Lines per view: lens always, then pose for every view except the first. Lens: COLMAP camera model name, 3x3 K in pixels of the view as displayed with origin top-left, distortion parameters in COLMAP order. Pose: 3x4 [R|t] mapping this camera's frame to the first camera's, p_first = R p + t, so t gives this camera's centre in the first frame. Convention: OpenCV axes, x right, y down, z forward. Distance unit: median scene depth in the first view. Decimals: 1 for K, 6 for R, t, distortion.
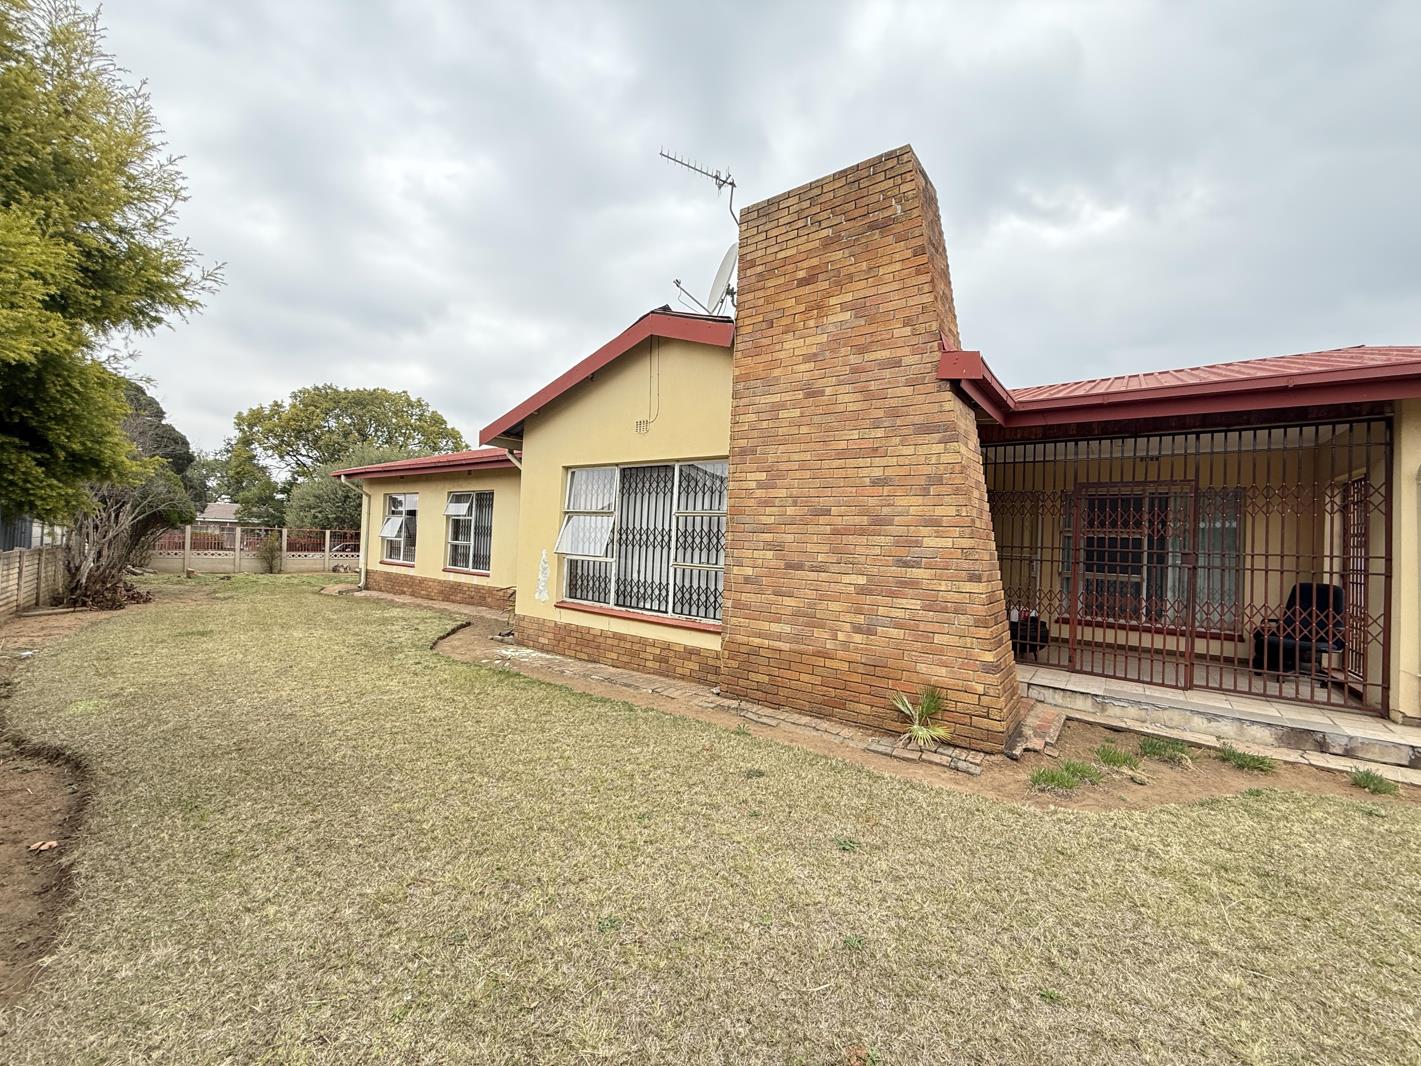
lens RADIAL K [[562.5, 0, 709.5], [0, 562.5, 534.1], [0, 0, 1]] dist [0.000228, 0.000067]
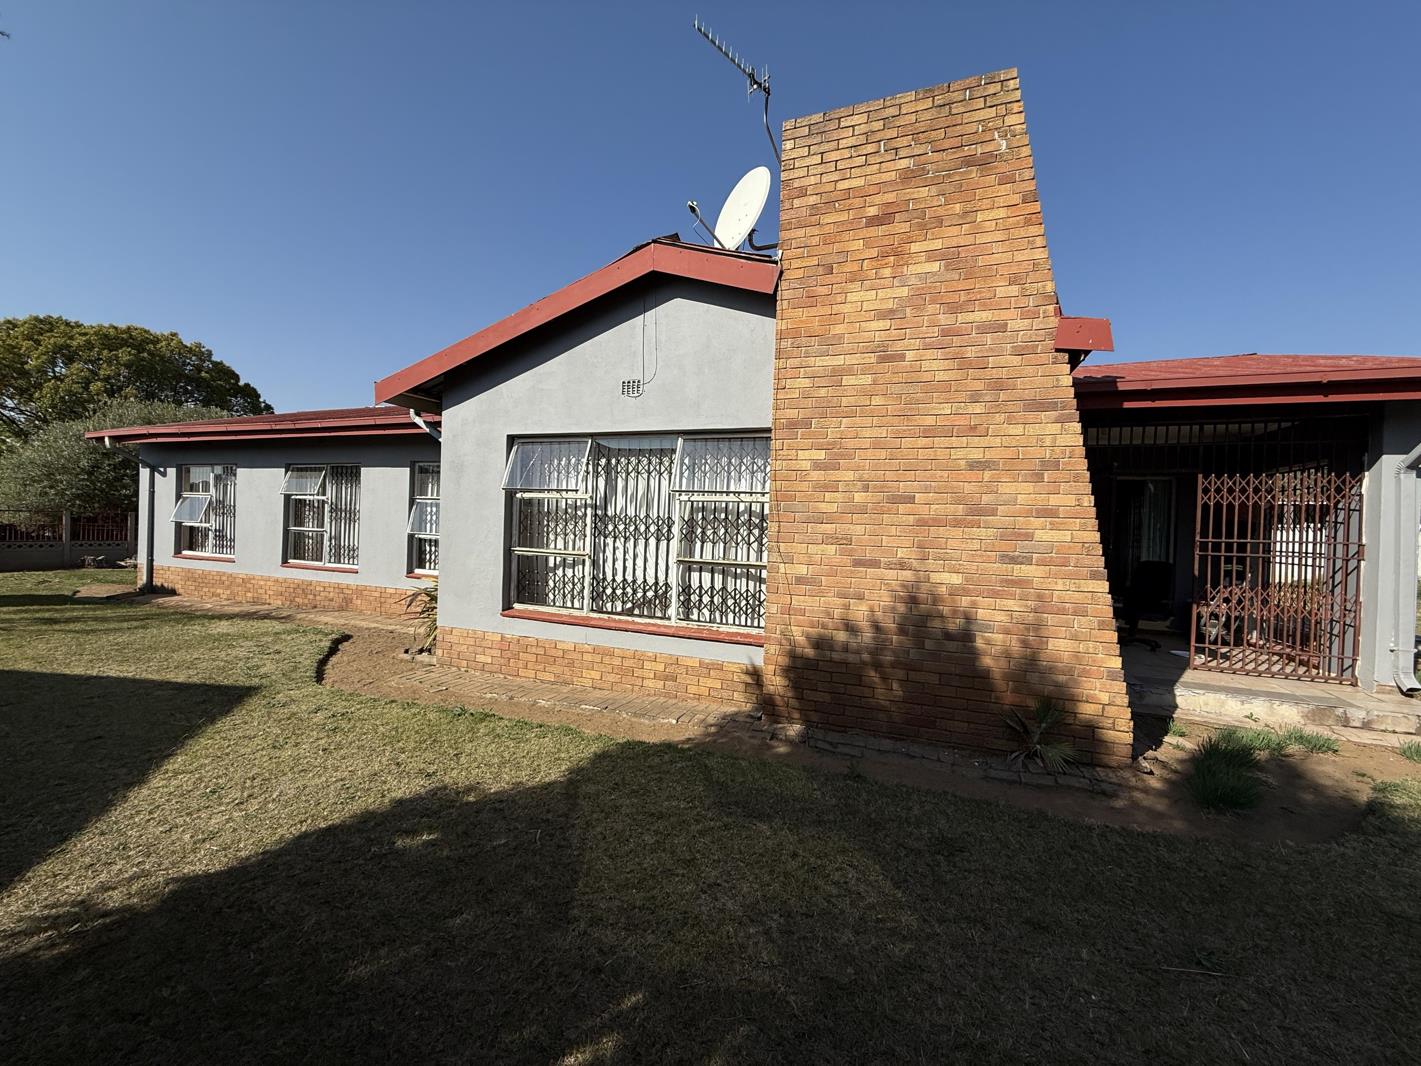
lens RADIAL K [[562.5, 0, 709.3], [0, 562.5, 533.7], [0, 0, 1]] dist [0.000228, 0.000067]
pose [[0.962419, -0.011413, 0.271327, -0.293512], [0.001393, 0.999311, 0.037093, -0.018174], [-0.271564, -0.035321, 0.961772, 0.247902]]
